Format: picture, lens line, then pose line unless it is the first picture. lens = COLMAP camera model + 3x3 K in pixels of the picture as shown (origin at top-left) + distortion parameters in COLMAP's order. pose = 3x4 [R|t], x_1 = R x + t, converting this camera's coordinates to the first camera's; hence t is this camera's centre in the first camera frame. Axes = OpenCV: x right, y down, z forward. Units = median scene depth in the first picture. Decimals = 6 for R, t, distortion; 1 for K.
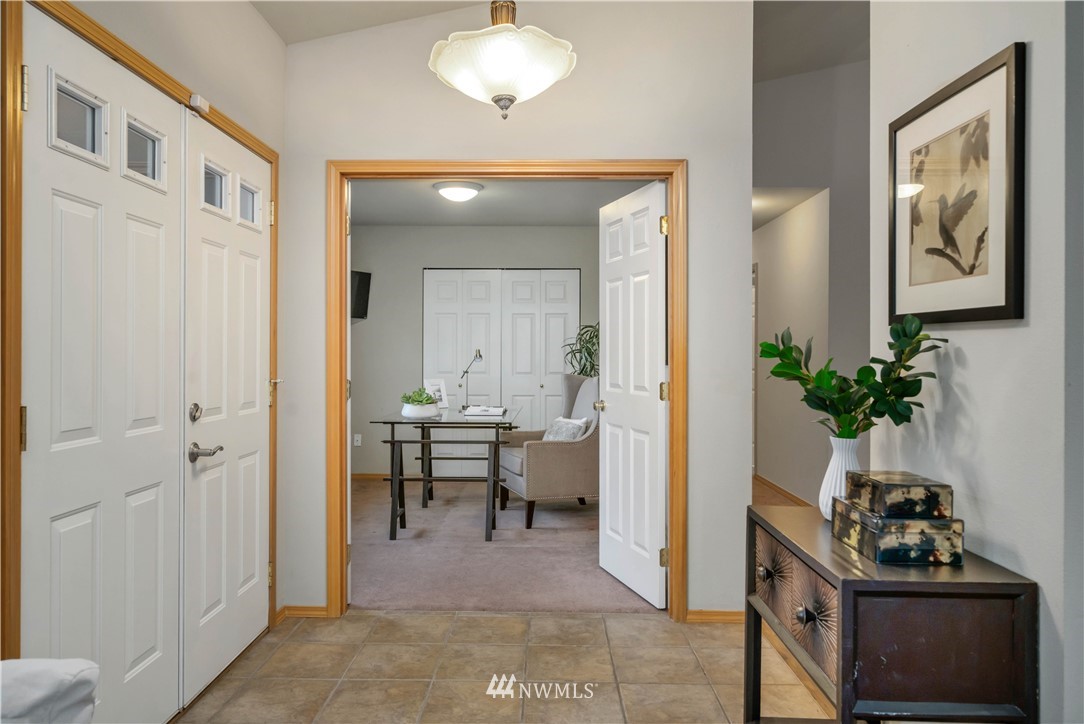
lens RADIAL K [[758.6, 0, 534.0], [0, 758.6, 360.5], [0, 0, 1]] dist [-0.006185, 0.001001]
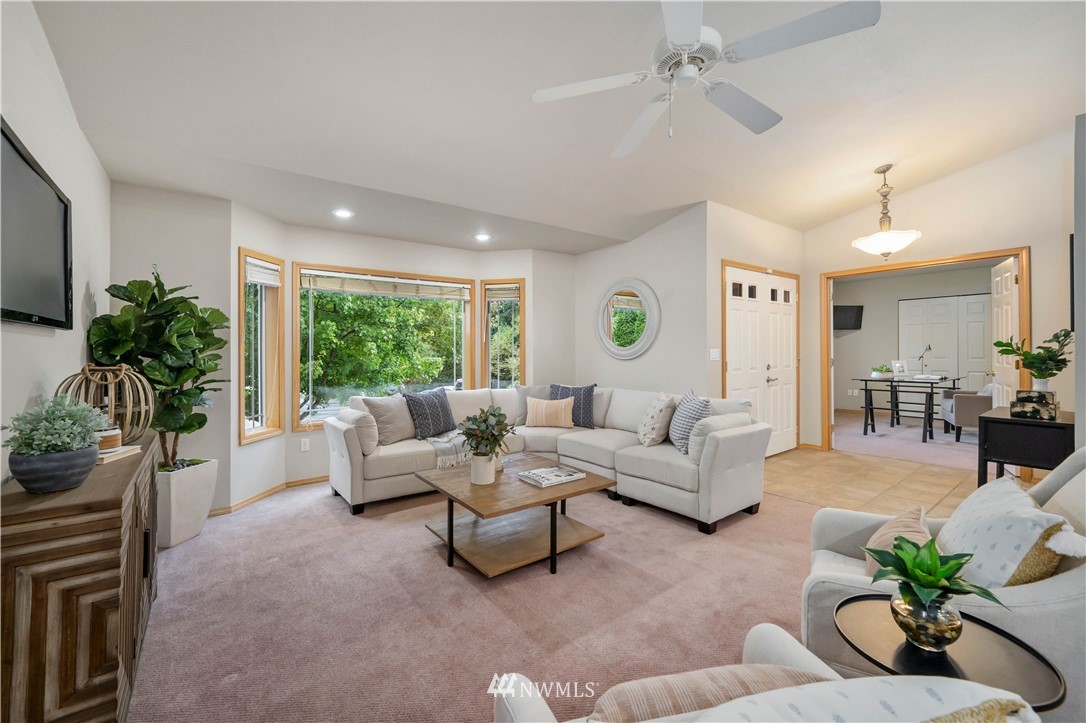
lens RADIAL K [[436.2, 0, 534.6], [0, 436.2, 354.8], [0, 0, 1]] dist [0.000854, 0.000063]
pose [[0.612574, -0.003837, -0.790404, 0.298846], [0.005742, 0.999983, -0.000404, 0.008771], [0.790392, -0.004291, 0.612586, -0.671452]]
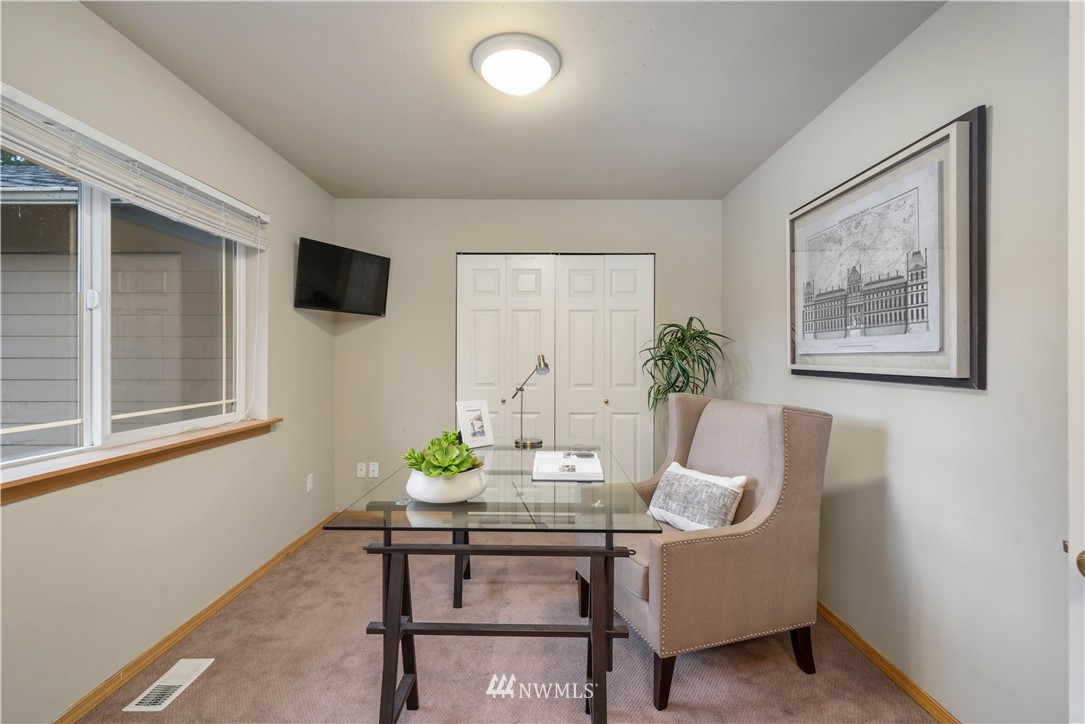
lens RADIAL K [[485.7, 0, 543.3], [0, 485.7, 361.9], [0, 0, 1]] dist [0.000790, 0.000785]
pose [[0.999727, -0.003895, 0.023027, -0.137546], [0.003877, 0.999992, 0.000851, -0.016030], [-0.023030, -0.000761, 0.999734, 1.001806]]
